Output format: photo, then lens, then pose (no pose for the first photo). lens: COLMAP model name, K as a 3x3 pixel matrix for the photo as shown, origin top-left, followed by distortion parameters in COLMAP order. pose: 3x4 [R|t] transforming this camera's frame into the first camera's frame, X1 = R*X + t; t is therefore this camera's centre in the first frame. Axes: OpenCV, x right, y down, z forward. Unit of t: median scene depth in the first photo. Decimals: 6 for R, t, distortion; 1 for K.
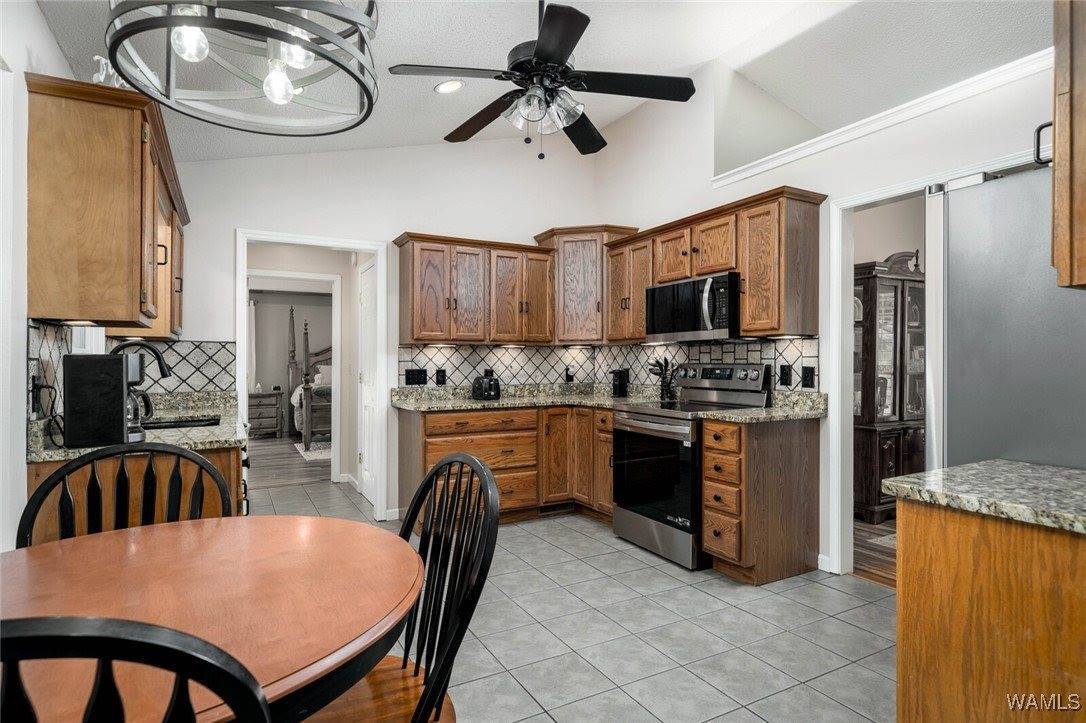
lens RADIAL K [[569.2, 0, 542.5], [0, 569.2, 363.5], [0, 0, 1]] dist [-0.002818, 0.001015]
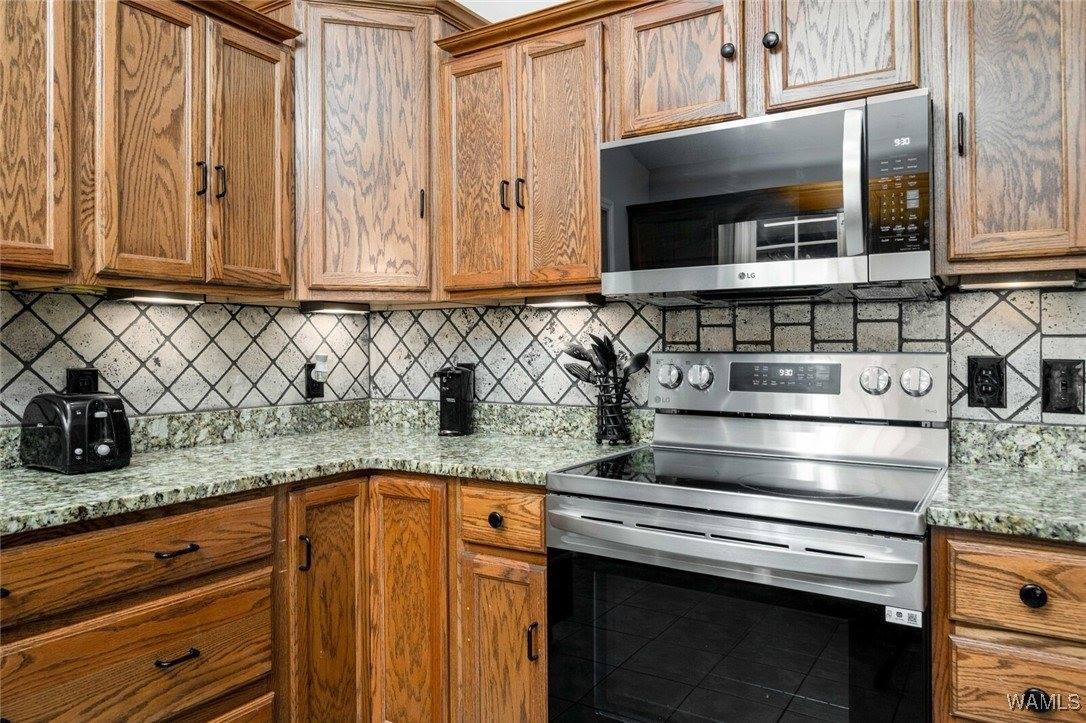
lens RADIAL K [[731.4, 0, 540.6], [0, 731.4, 359.4], [0, 0, 1]] dist [-0.002719, -0.001280]
pose [[0.871380, -0.001026, 0.490608, -0.072544], [-0.002057, 0.999981, 0.005745, 0.002022], [-0.490605, -0.006015, 0.871361, 0.527250]]
